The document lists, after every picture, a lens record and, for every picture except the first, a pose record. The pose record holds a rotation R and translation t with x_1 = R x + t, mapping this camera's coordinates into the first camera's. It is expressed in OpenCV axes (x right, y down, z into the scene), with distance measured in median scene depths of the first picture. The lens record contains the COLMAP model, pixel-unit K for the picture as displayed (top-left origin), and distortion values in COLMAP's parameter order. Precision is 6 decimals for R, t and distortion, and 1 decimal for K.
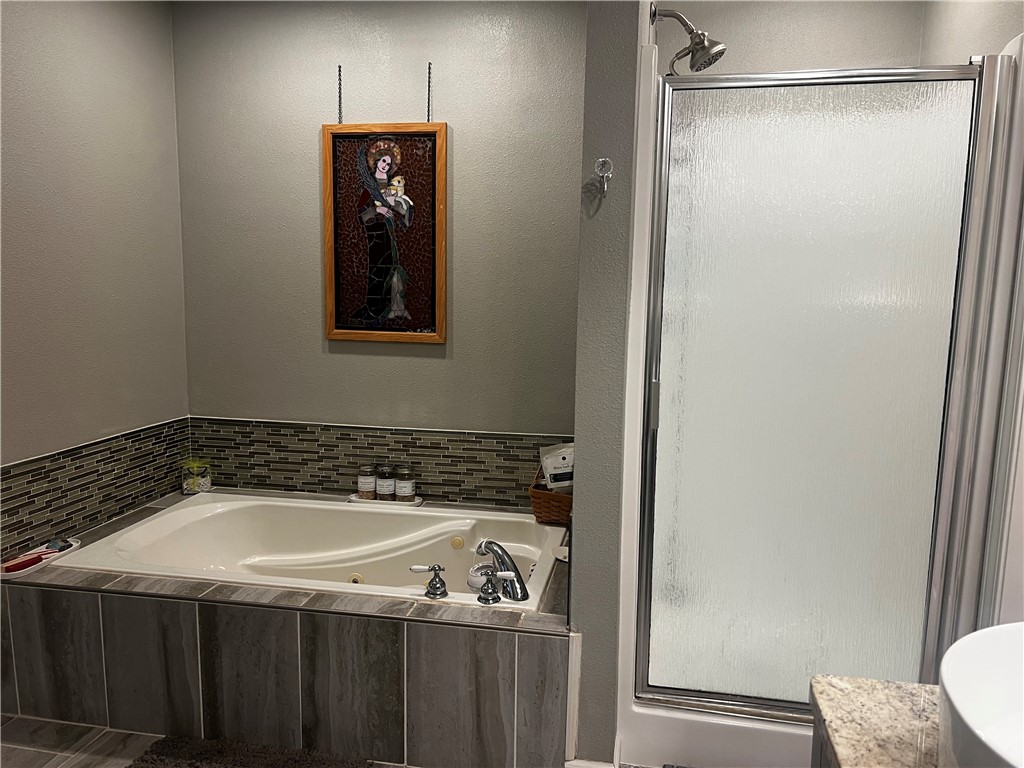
lens RADIAL K [[770.7, 0, 510.0], [0, 770.7, 388.6], [0, 0, 1]] dist [0.057200, -0.067219]
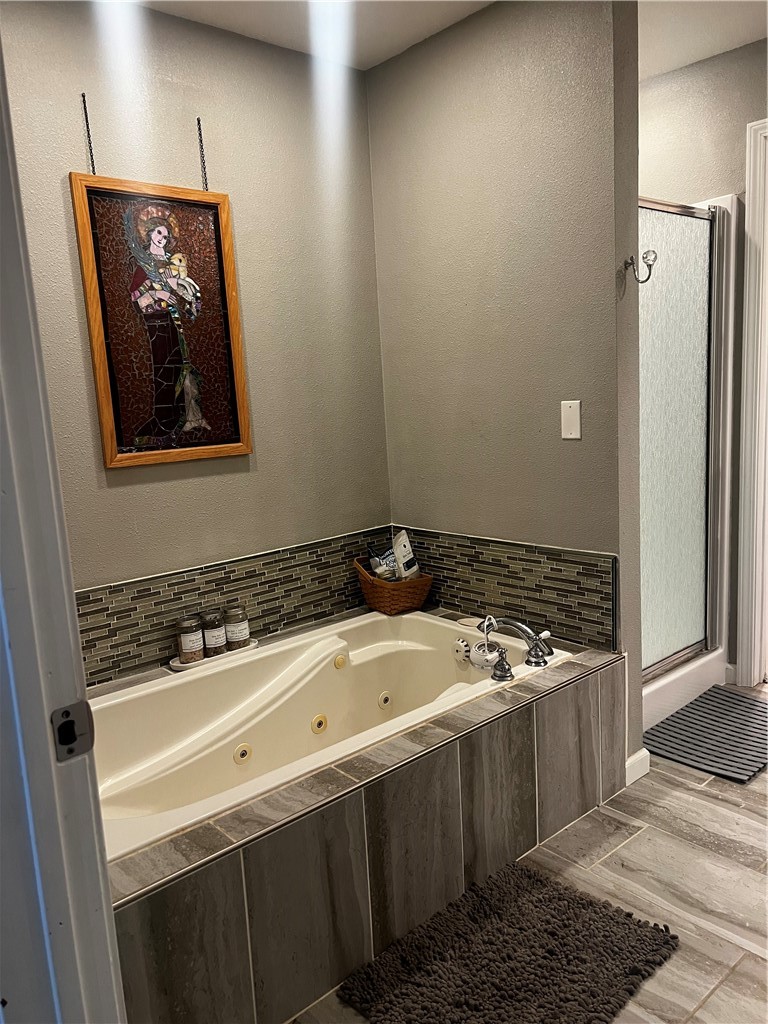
lens RADIAL K [[770.7, 0, 409.8], [0, 770.7, 510.4], [0, 0, 1]] dist [0.057200, -0.067219]
pose [[0.606185, -0.174290, 0.775991, -0.658972], [0.176760, 0.980814, 0.082213, -0.035712], [-0.775432, 0.087328, 0.625363, 0.326681]]
